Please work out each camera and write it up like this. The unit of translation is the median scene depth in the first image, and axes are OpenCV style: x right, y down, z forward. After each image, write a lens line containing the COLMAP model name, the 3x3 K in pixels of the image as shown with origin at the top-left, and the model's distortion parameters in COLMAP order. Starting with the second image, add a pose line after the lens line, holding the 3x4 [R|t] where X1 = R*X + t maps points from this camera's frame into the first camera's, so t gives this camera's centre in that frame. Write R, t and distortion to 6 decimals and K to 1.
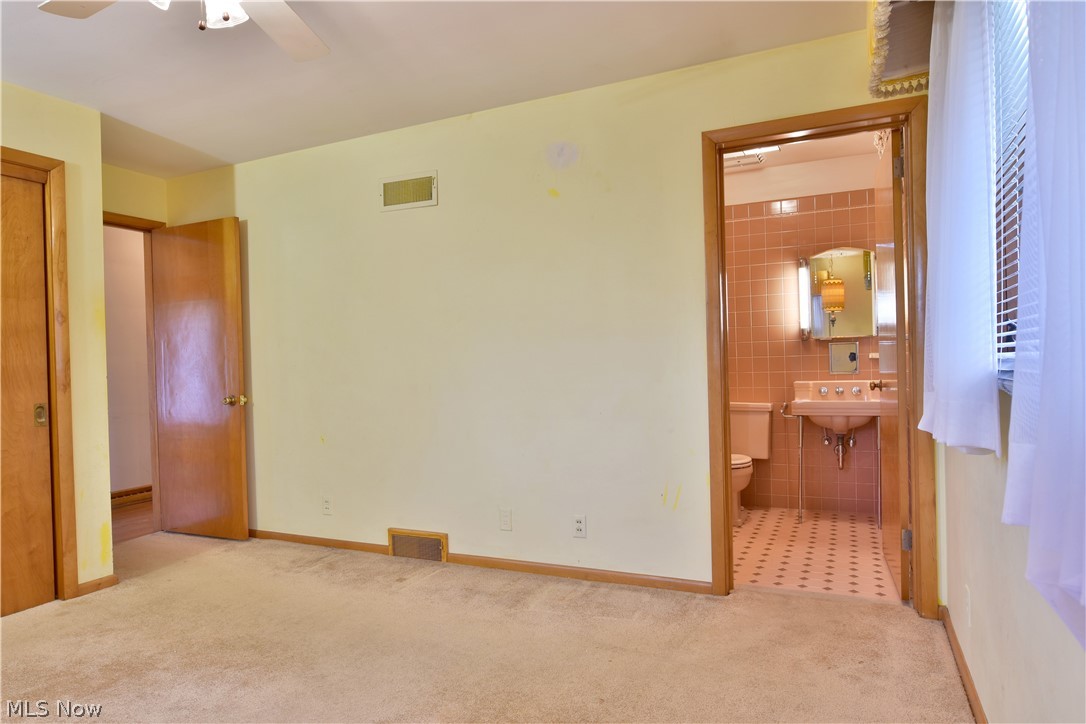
lens RADIAL K [[661.6, 0, 543.4], [0, 661.6, 366.0], [0, 0, 1]] dist [-0.012865, -0.003065]
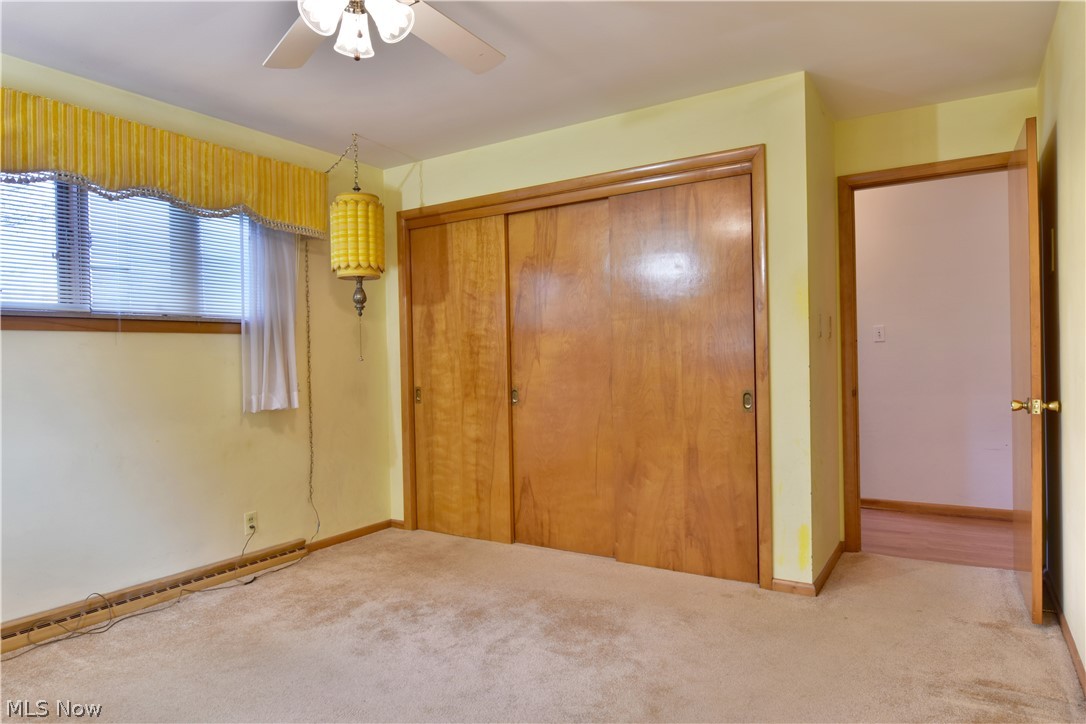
lens RADIAL K [[661.6, 0, 543.4], [0, 661.6, 366.0], [0, 0, 1]] dist [-0.012865, -0.003065]
pose [[-0.128956, 0.041961, -0.990762, 0.301025], [0.018988, 0.999026, 0.039839, -0.028072], [0.991468, -0.013675, -0.129627, 0.814369]]
